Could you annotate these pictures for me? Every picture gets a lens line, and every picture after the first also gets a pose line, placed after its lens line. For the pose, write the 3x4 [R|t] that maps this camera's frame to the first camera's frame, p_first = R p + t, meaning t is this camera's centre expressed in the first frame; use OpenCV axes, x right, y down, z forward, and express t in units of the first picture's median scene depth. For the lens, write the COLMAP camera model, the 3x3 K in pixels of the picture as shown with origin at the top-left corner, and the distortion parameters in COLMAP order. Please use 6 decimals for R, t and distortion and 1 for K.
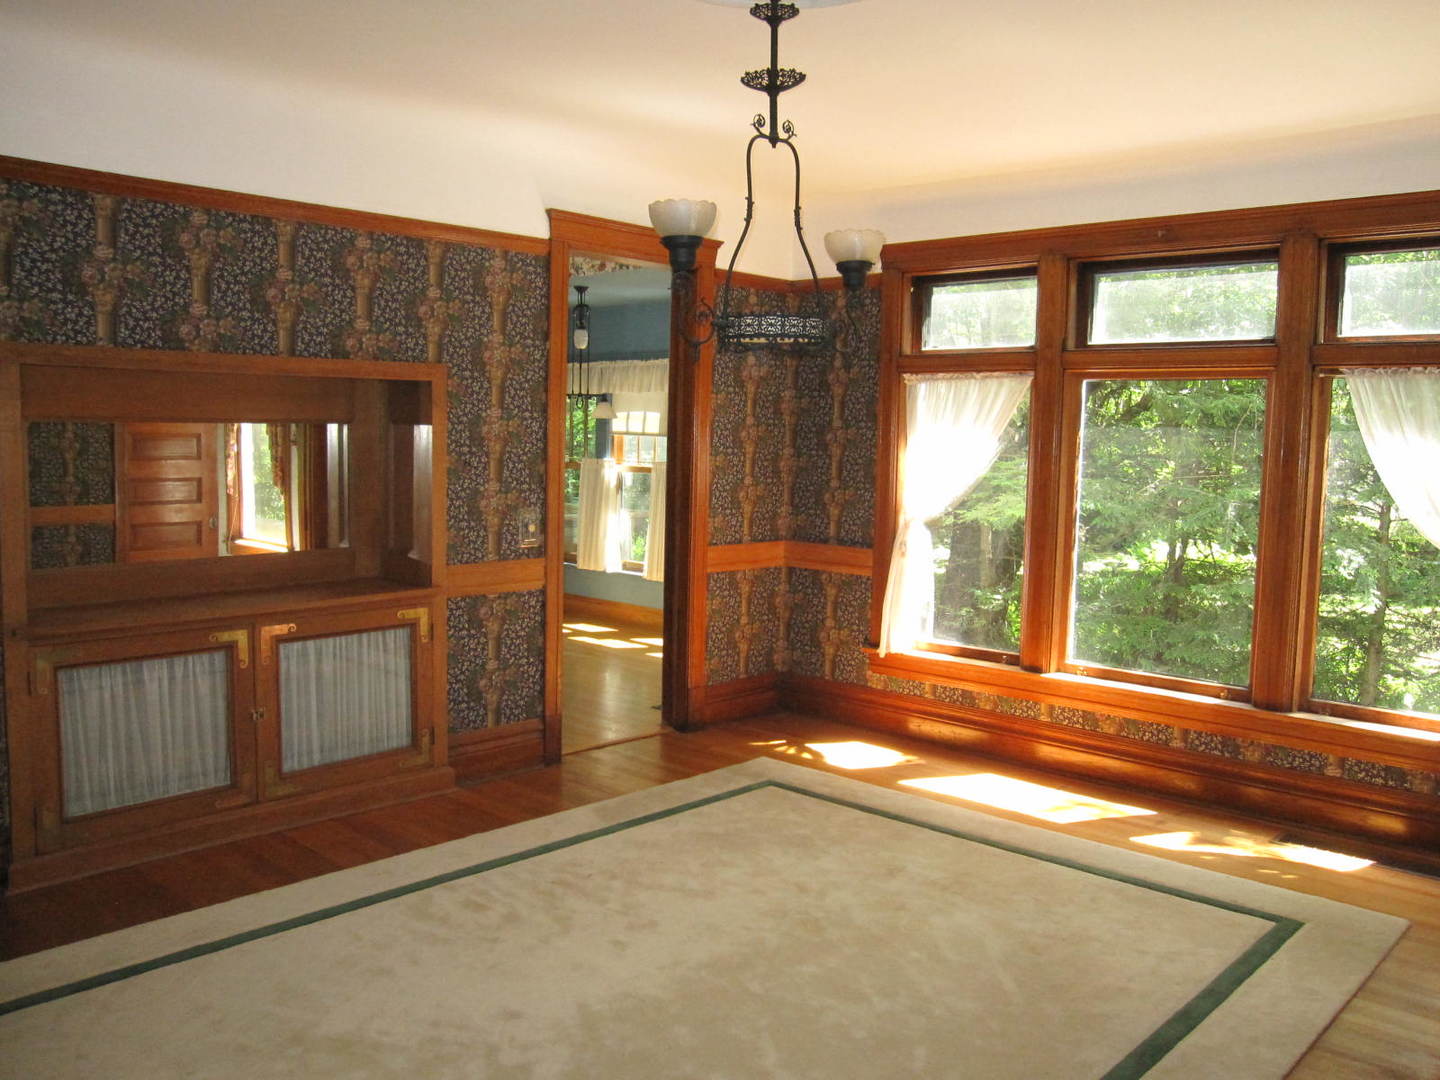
lens RADIAL K [[1215.7, 0, 733.0], [0, 1215.7, 539.5], [0, 0, 1]] dist [-0.092716, 0.084806]
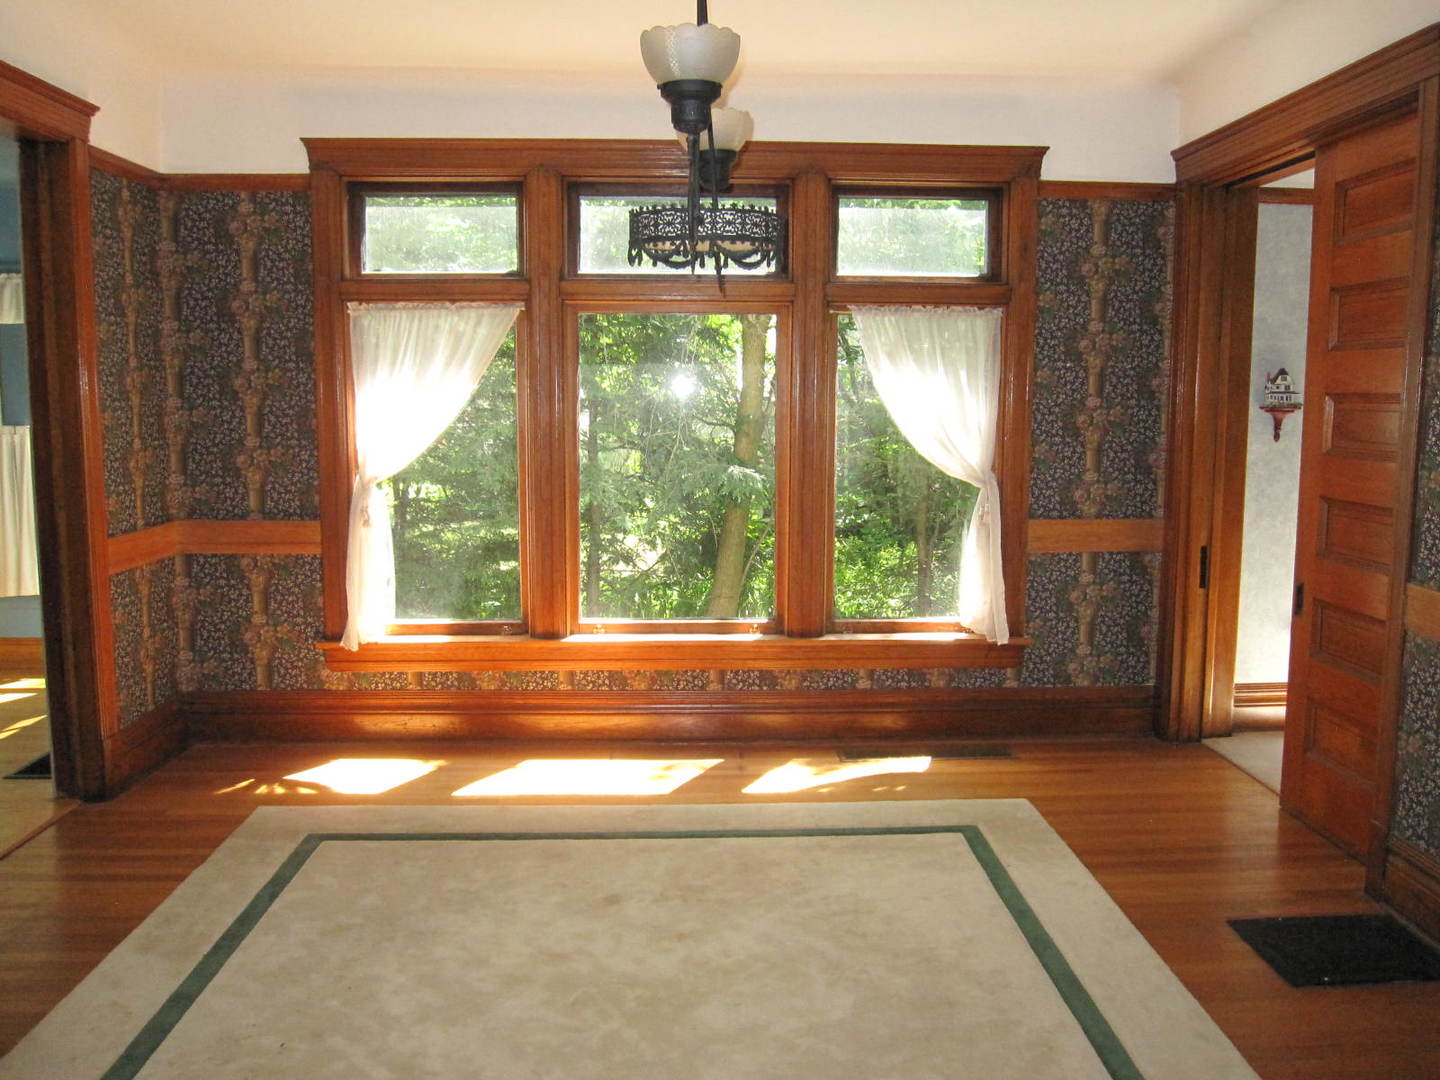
lens RADIAL K [[1215.7, 0, 733.0], [0, 1215.7, 539.5], [0, 0, 1]] dist [-0.092716, 0.084806]
pose [[0.699362, -0.109133, 0.706387, -0.290353], [0.072018, 0.994005, 0.082266, -0.028619], [-0.711130, -0.006661, 0.703029, 0.272356]]
